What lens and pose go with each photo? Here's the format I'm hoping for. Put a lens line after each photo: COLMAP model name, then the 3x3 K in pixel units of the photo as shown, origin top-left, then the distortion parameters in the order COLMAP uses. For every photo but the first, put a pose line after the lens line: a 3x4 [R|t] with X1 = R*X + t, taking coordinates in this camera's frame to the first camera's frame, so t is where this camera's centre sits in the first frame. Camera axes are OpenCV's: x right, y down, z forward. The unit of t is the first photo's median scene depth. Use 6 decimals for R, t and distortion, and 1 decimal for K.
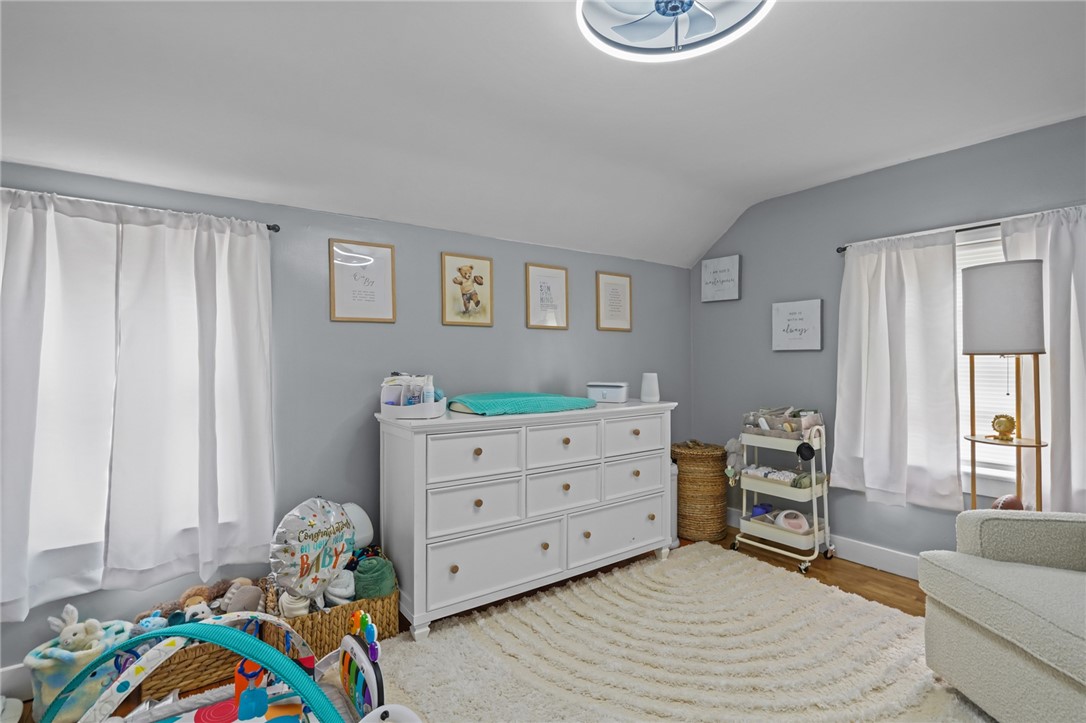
lens RADIAL K [[507.5, 0, 546.8], [0, 507.5, 361.6], [0, 0, 1]] dist [-0.003513, 0.000186]
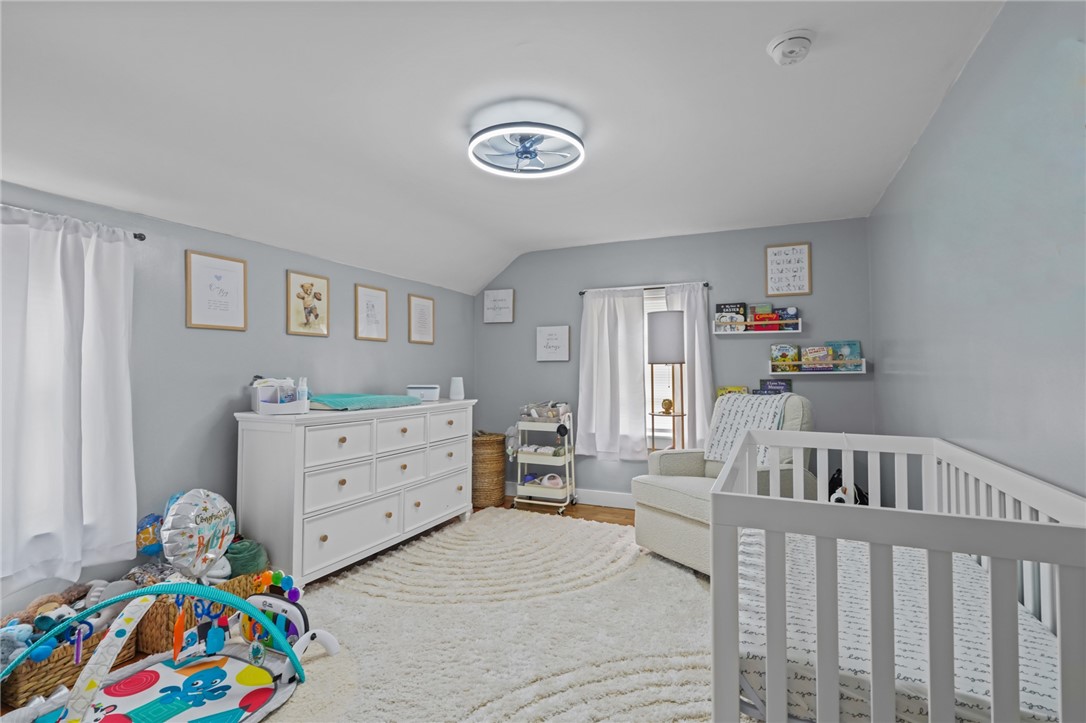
lens RADIAL K [[490.5, 0, 540.1], [0, 490.5, 365.8], [0, 0, 1]] dist [-0.002401, 0.000262]
pose [[0.877476, 0.006391, 0.479578, -0.235600], [0.001208, 0.999879, -0.015535, 0.014820], [-0.479619, 0.014211, 0.877362, -0.219430]]
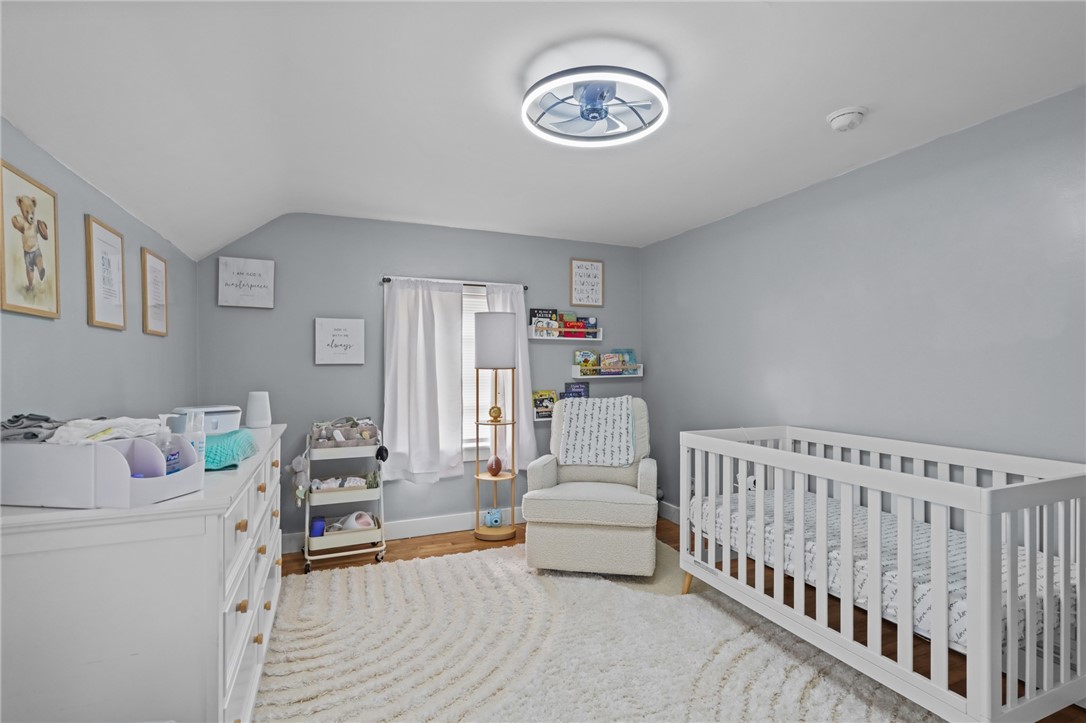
lens RADIAL K [[509.6, 0, 536.0], [0, 509.6, 375.2], [0, 0, 1]] dist [0.000240, 0.000267]
pose [[0.260418, -0.017075, 0.965345, -0.538357], [0.008077, 0.999847, 0.015507, -0.015707], [-0.965462, 0.003759, 0.260516, 0.394786]]
